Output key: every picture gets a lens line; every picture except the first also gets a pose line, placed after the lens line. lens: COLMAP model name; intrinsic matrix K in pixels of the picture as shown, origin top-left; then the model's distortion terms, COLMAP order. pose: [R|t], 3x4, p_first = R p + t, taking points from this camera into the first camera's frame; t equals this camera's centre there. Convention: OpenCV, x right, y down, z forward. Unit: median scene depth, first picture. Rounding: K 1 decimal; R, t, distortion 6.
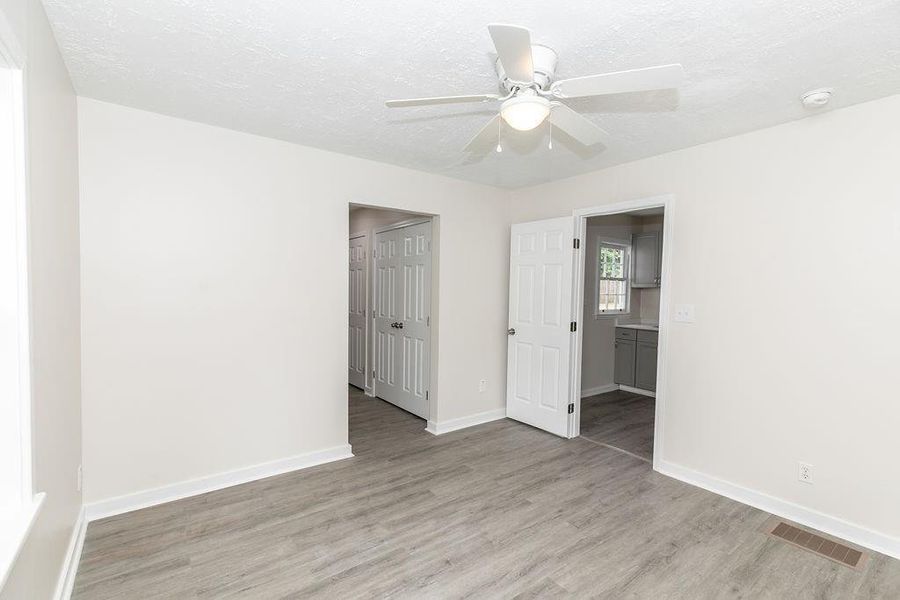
lens RADIAL K [[405.5, 0, 455.7], [0, 405.5, 303.9], [0, 0, 1]] dist [0.006582, -0.000550]
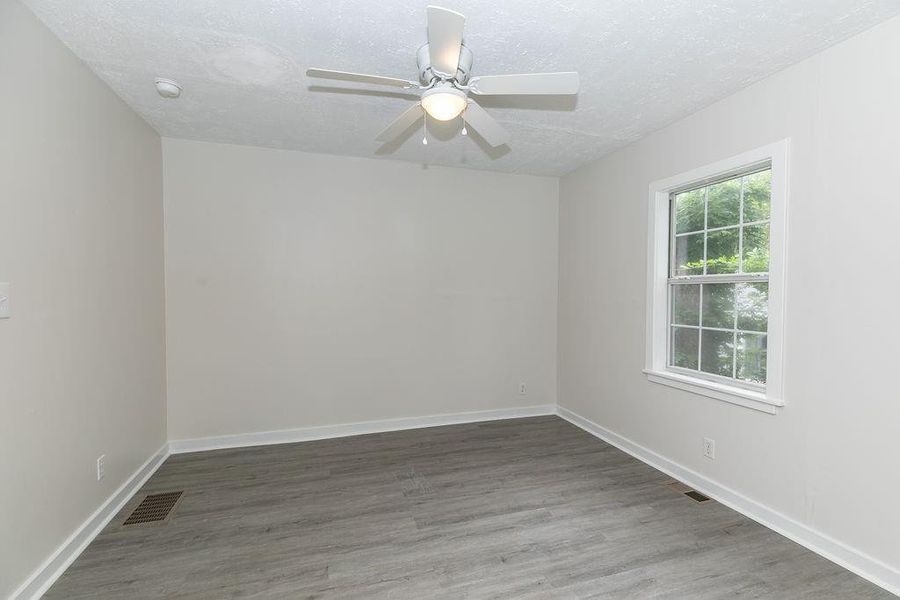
lens RADIAL K [[405.5, 0, 455.7], [0, 405.5, 303.9], [0, 0, 1]] dist [0.006582, -0.000550]
pose [[-0.944634, -0.026960, 0.327018, -0.171640], [-0.006264, 0.997919, 0.064175, -0.010876], [-0.328067, 0.058573, -0.942837, 1.575873]]
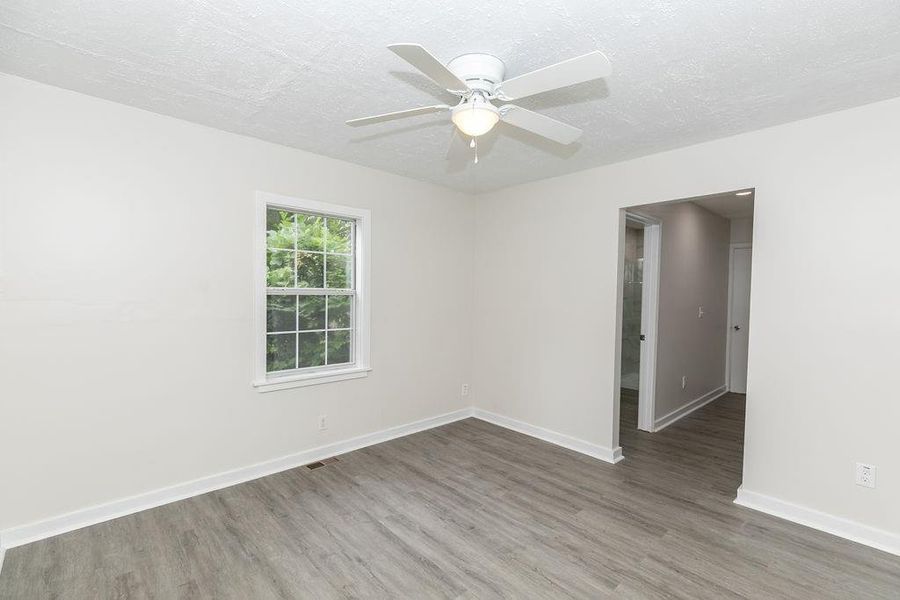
lens RADIAL K [[405.5, 0, 455.7], [0, 405.5, 303.9], [0, 0, 1]] dist [0.006582, -0.000550]
pose [[0.108006, 0.014623, -0.994043, 0.927738], [-0.047449, 0.998828, 0.009538, -0.005551], [0.993017, 0.046136, 0.108573, 0.669243]]
